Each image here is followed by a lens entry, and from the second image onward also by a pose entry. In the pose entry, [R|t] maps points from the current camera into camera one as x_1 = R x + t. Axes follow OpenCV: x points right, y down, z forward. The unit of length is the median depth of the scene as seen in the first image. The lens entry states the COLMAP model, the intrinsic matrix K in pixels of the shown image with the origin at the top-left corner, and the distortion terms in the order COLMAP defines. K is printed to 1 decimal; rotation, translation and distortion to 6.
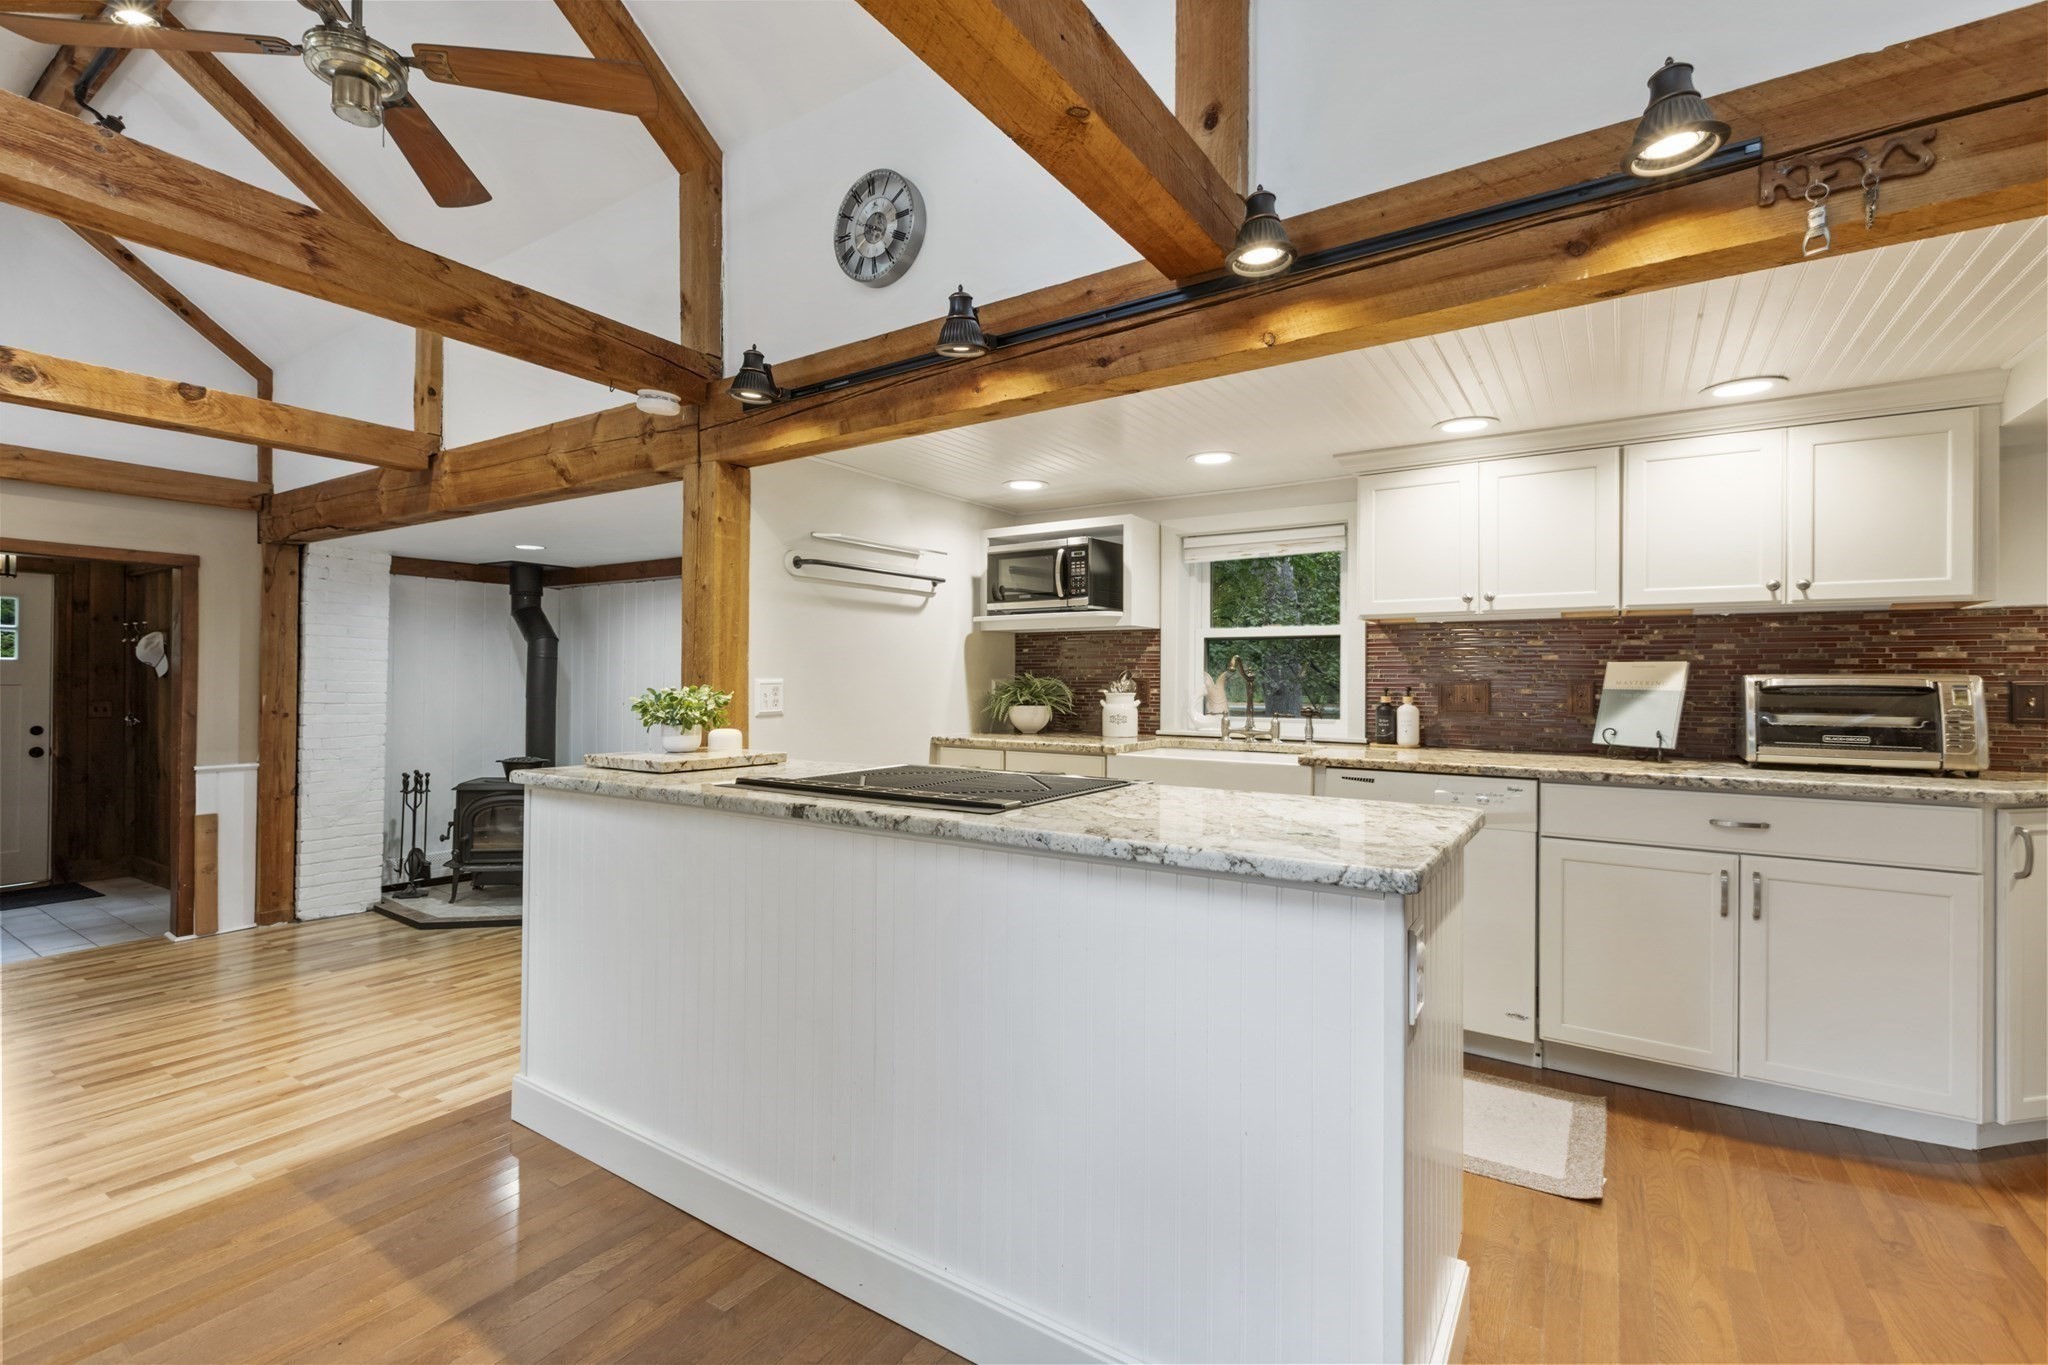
lens RADIAL K [[918.5, 0, 1022.4], [0, 918.5, 673.7], [0, 0, 1]] dist [0.002528, 0.000577]
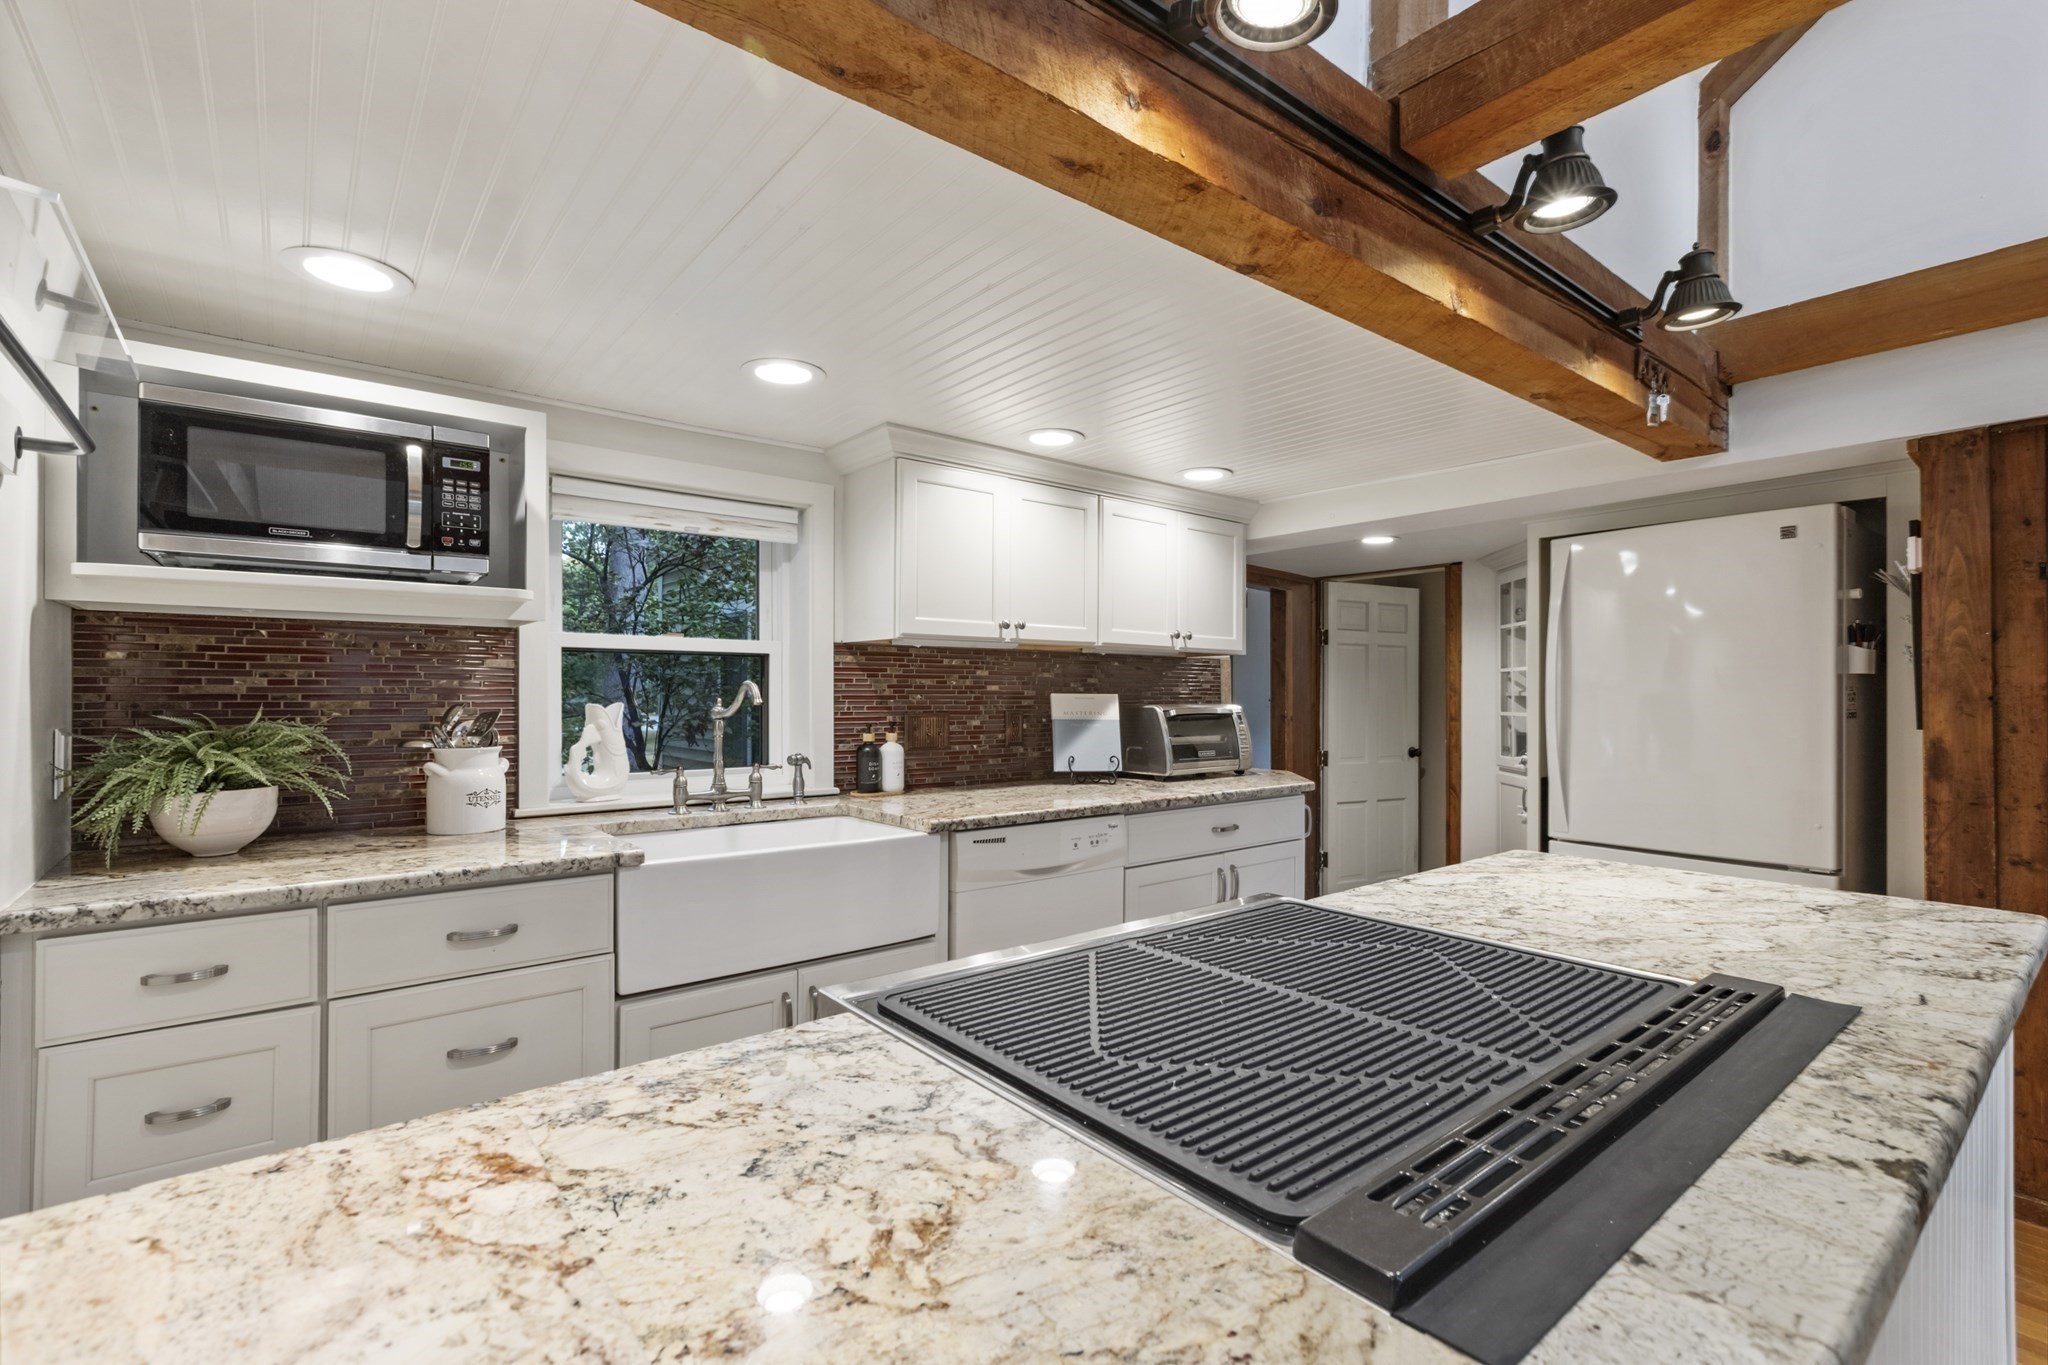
lens RADIAL K [[918.5, 0, 1022.6], [0, 918.5, 694.9], [0, 0, 1]] dist [0.002528, 0.000577]
pose [[0.301223, -0.005550, 0.953538, -0.321022], [-0.006206, 0.999950, 0.007781, -0.015861], [-0.953534, -0.008261, 0.301174, 0.591776]]
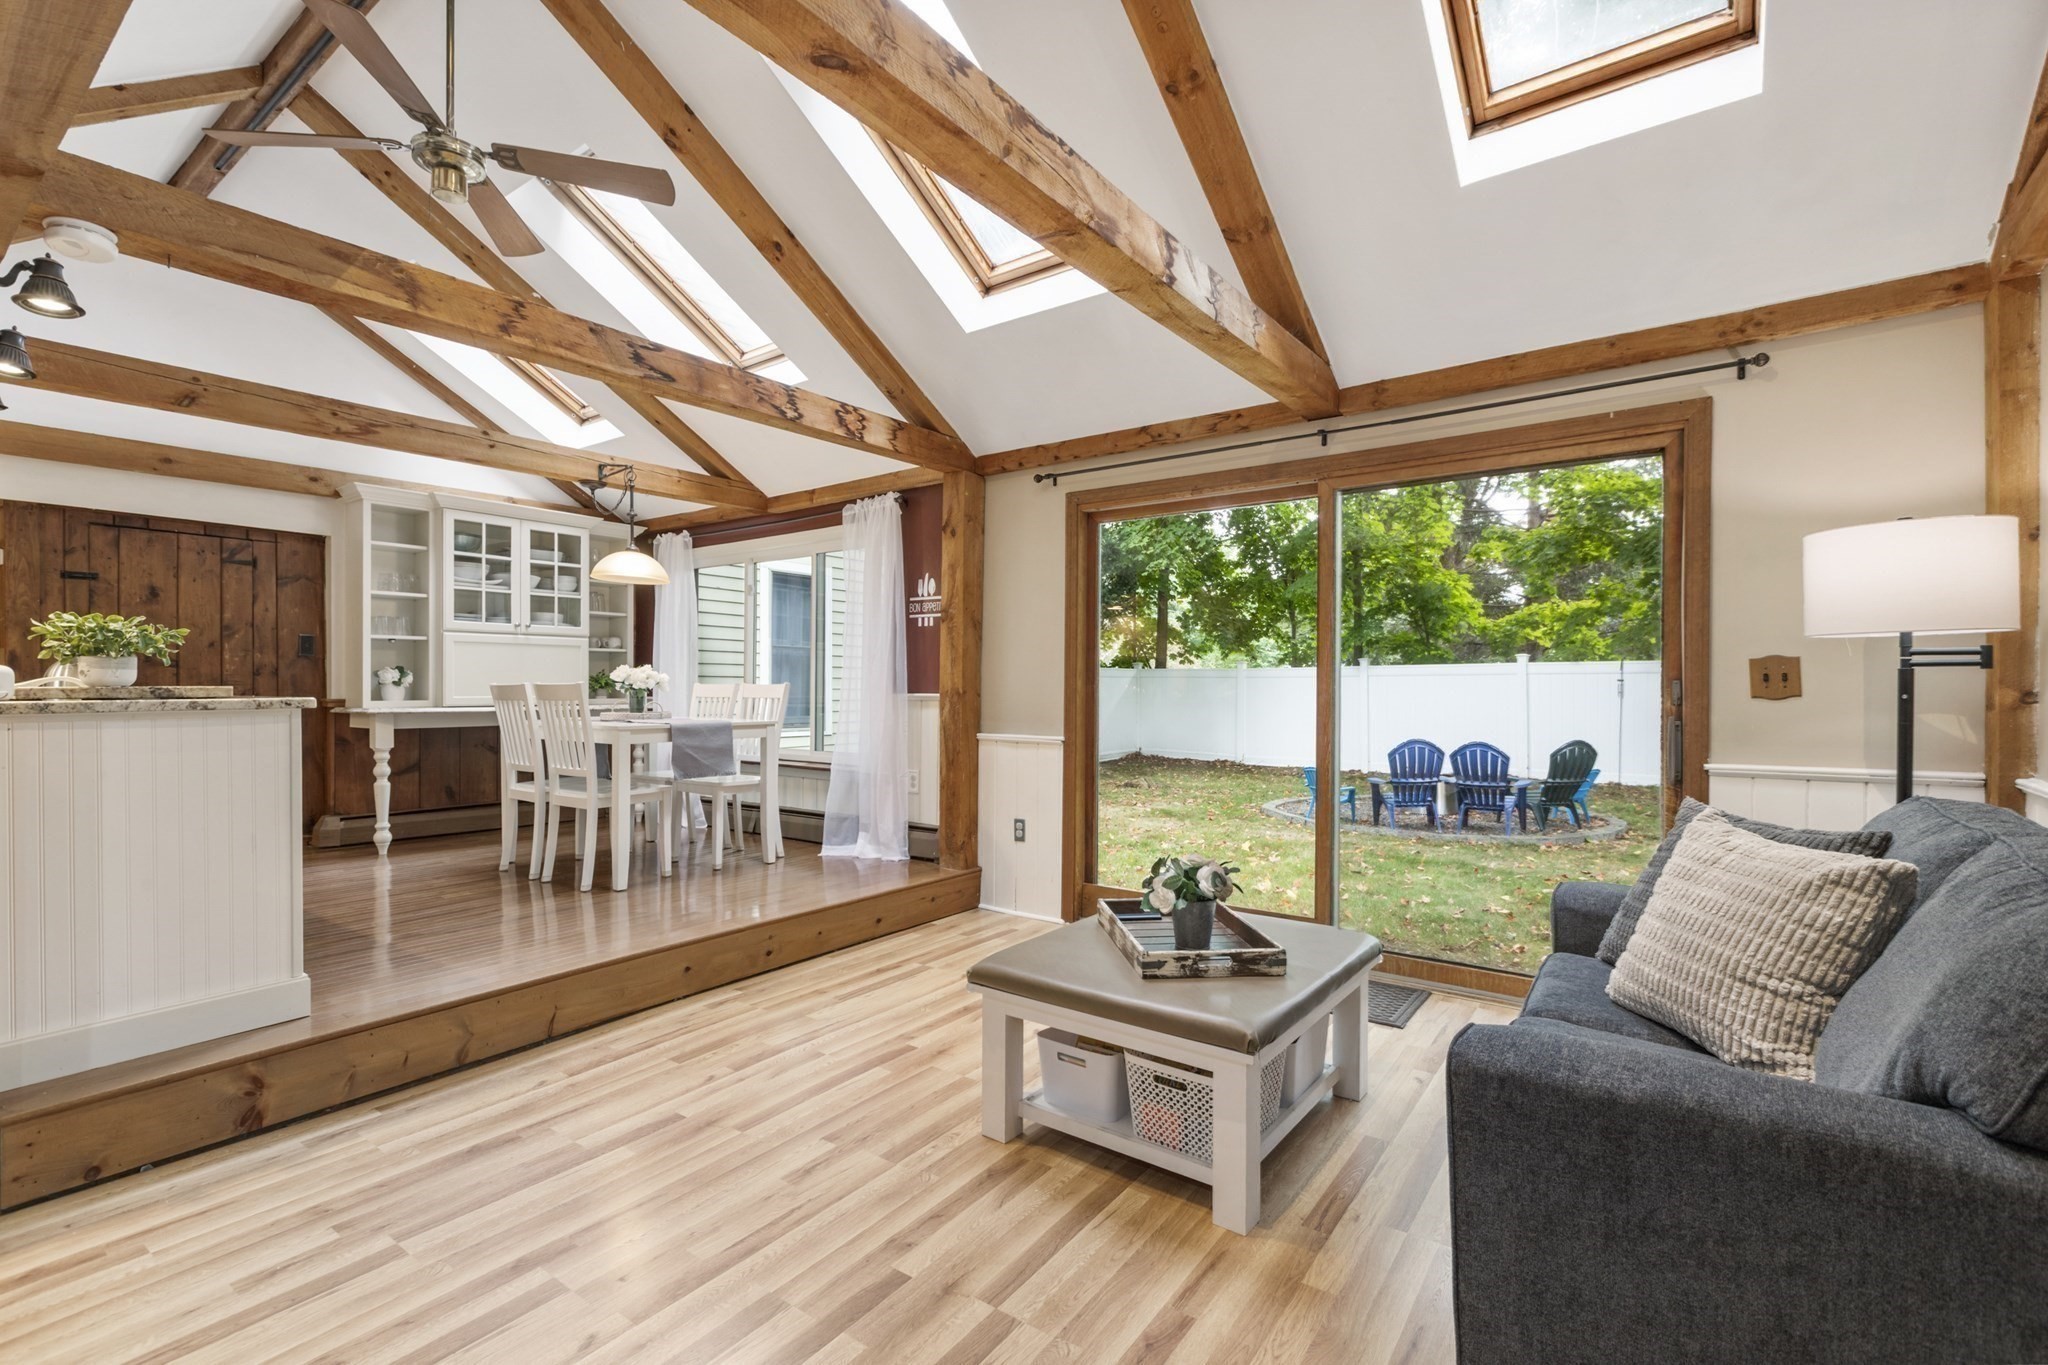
lens RADIAL K [[918.5, 0, 1005.6], [0, 918.5, 684.3], [0, 0, 1]] dist [0.002528, 0.000577]
pose [[-0.998411, -0.006096, 0.056025, -0.947419], [-0.006559, 0.999946, -0.008091, 0.060304], [-0.055973, -0.008446, -0.998397, 1.349288]]
